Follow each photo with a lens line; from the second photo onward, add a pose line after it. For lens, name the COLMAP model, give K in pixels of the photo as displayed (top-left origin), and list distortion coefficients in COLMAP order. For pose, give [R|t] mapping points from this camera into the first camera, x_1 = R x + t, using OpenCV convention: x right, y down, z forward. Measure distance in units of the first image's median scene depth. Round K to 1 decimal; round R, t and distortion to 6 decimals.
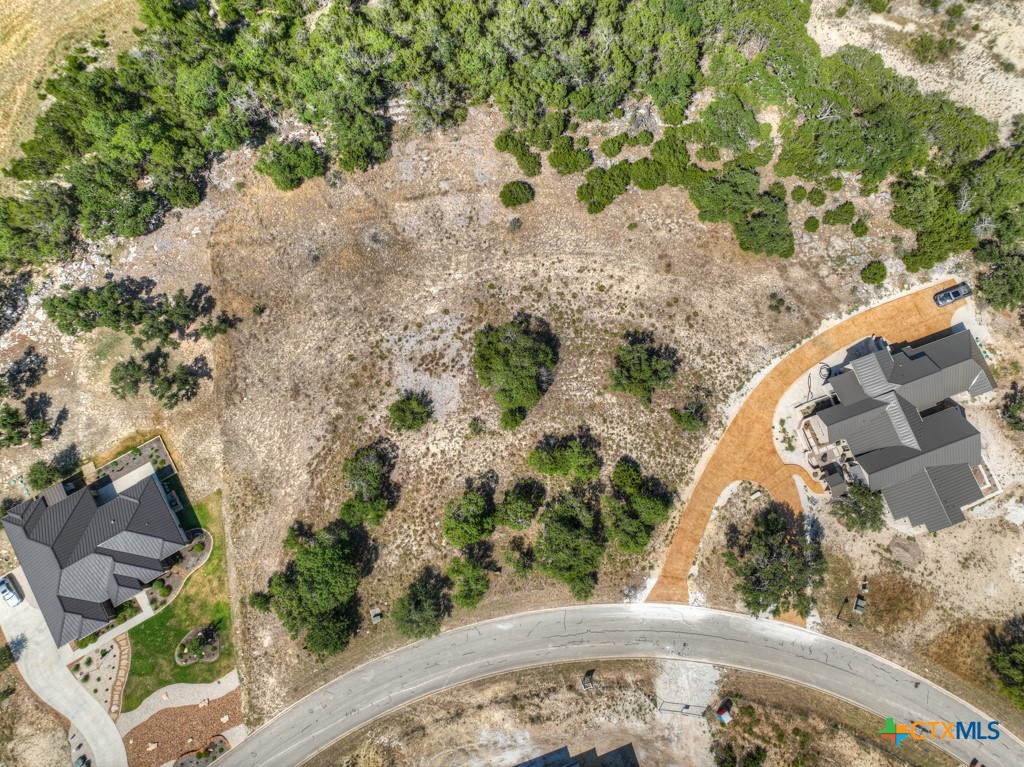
lens RADIAL K [[719.6, 0, 513.0], [0, 719.6, 378.5], [0, 0, 1]] dist [-0.004222, 0.022925]
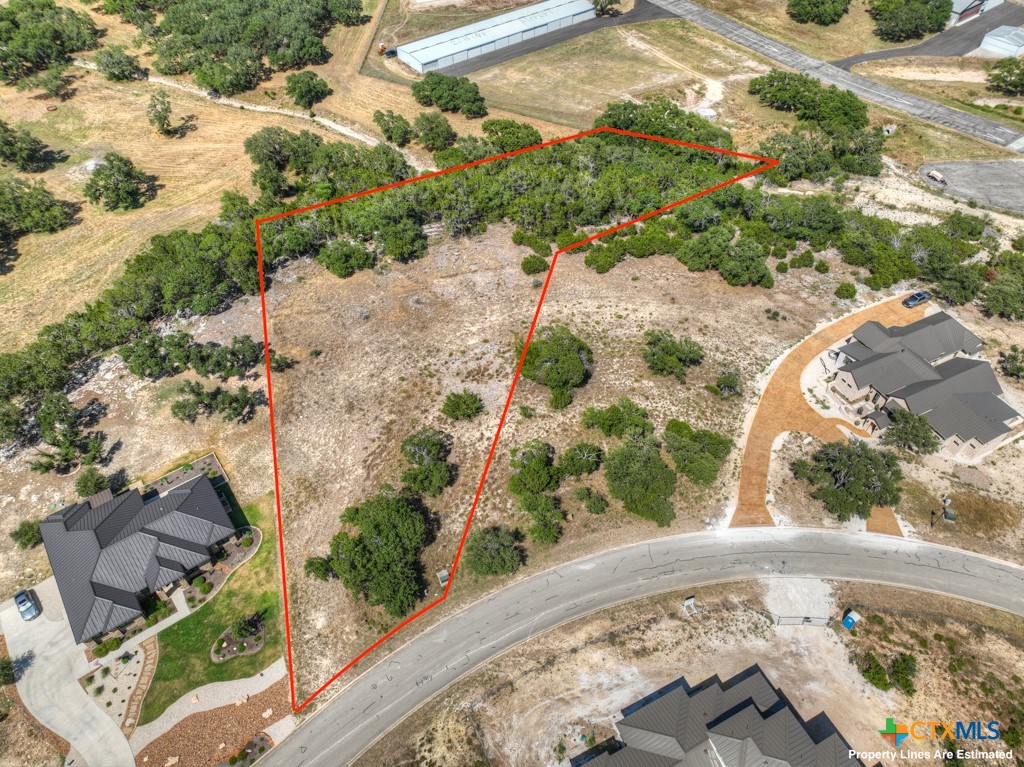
lens RADIAL K [[719.6, 0, 511.9], [0, 719.6, 381.8], [0, 0, 1]] dist [-0.004222, 0.022925]
pose [[0.994664, -0.080621, 0.064369, -0.137867], [0.102458, 0.844916, -0.524994, 0.581684], [-0.012061, 0.528788, 0.848668, 0.095134]]
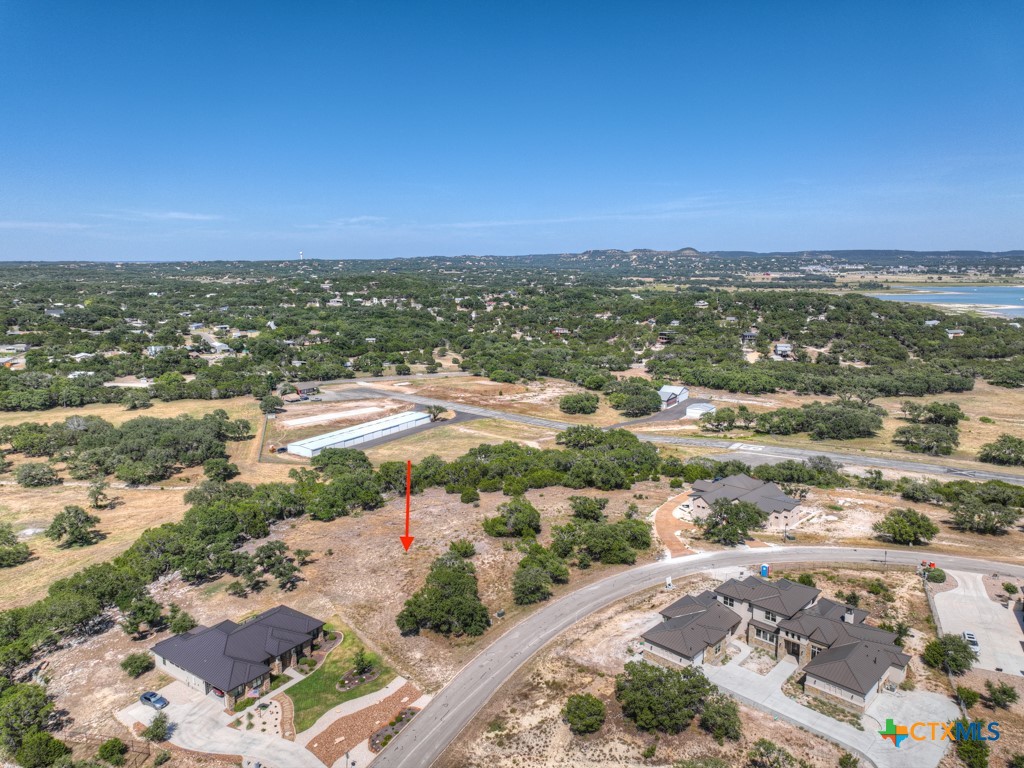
lens RADIAL K [[719.6, 0, 511.8], [0, 719.6, 383.4], [0, 0, 1]] dist [-0.004222, 0.022925]
pose [[0.908546, -0.085334, 0.408977, -0.608792], [0.412867, 0.333148, -0.847675, 1.186976], [-0.063915, 0.939005, 0.337912, 0.213614]]
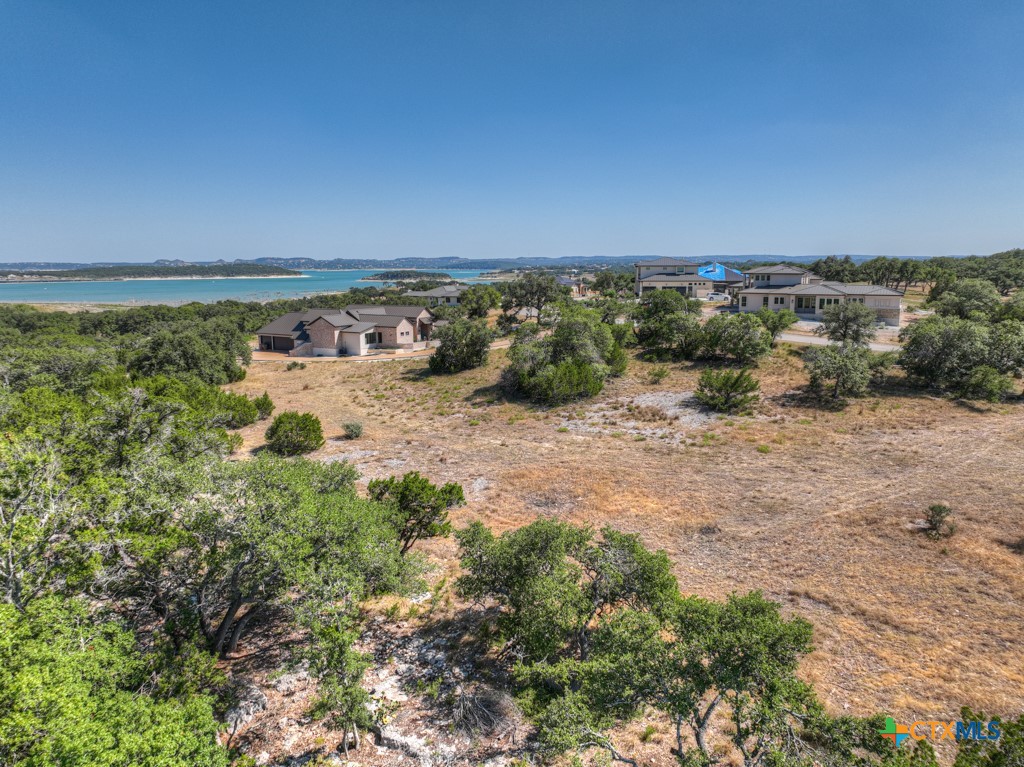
lens RADIAL K [[719.6, 0, 511.8], [0, 719.6, 383.7], [0, 0, 1]] dist [-0.004222, 0.022925]
pose [[-0.640408, -0.130392, 0.756885, -0.507386], [0.754998, 0.073924, 0.651547, -0.511472], [-0.140909, 0.988703, 0.051104, 1.001258]]
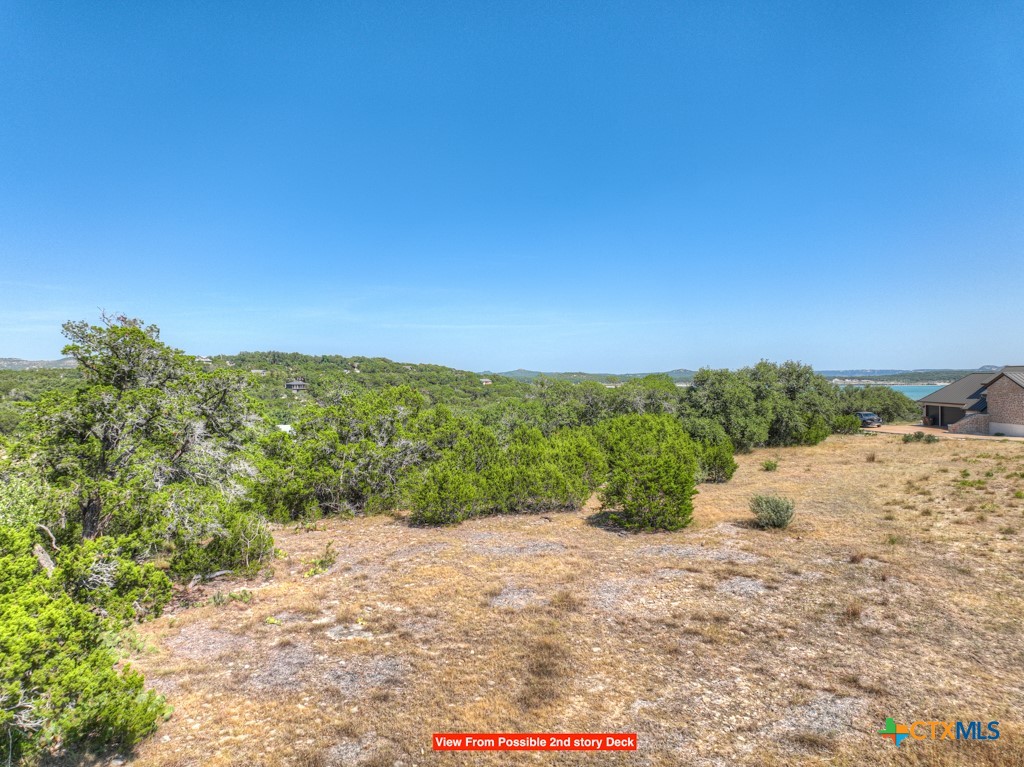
lens RADIAL K [[719.6, 0, 513.1], [0, 719.6, 382.4], [0, 0, 1]] dist [-0.004222, 0.022925]
pose [[0.330534, -0.018882, 0.943605, -0.297871], [0.928960, 0.183073, -0.321741, -0.244552], [-0.166674, 0.982918, 0.078052, 1.029777]]
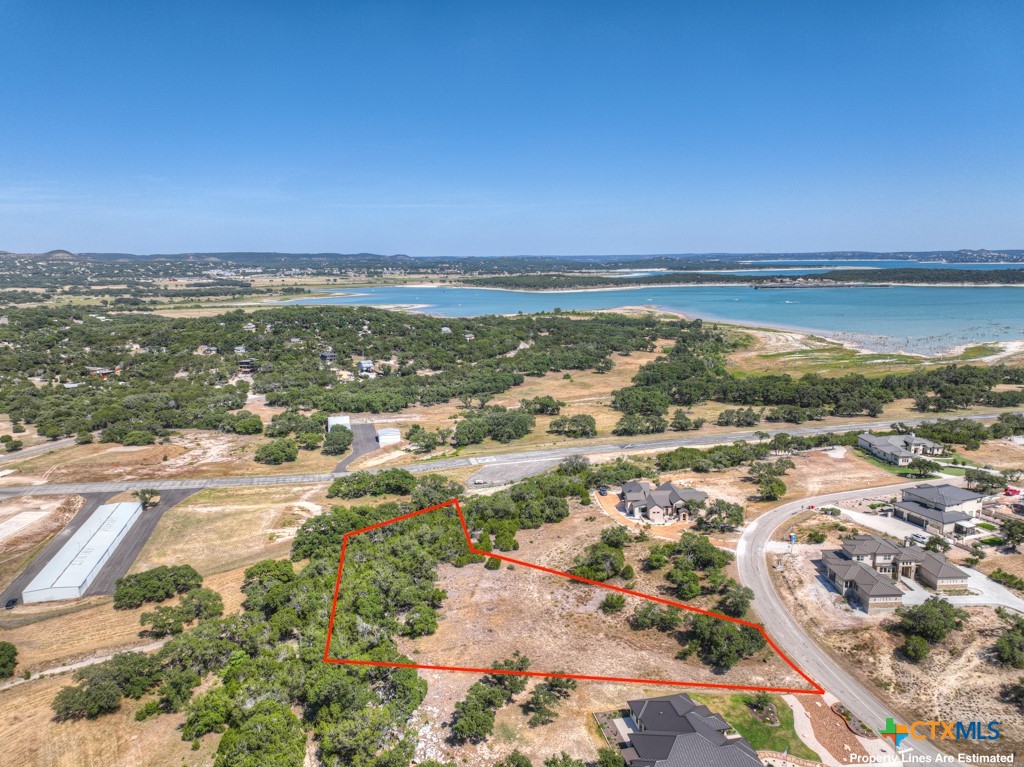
lens RADIAL K [[719.6, 0, 512.1], [0, 719.6, 383.1], [0, 0, 1]] dist [-0.004222, 0.022925]
pose [[0.313146, -0.179754, 0.932538, -1.625631], [0.935310, 0.228685, -0.269996, 0.158138], [-0.164724, 0.956761, 0.239737, 0.196101]]
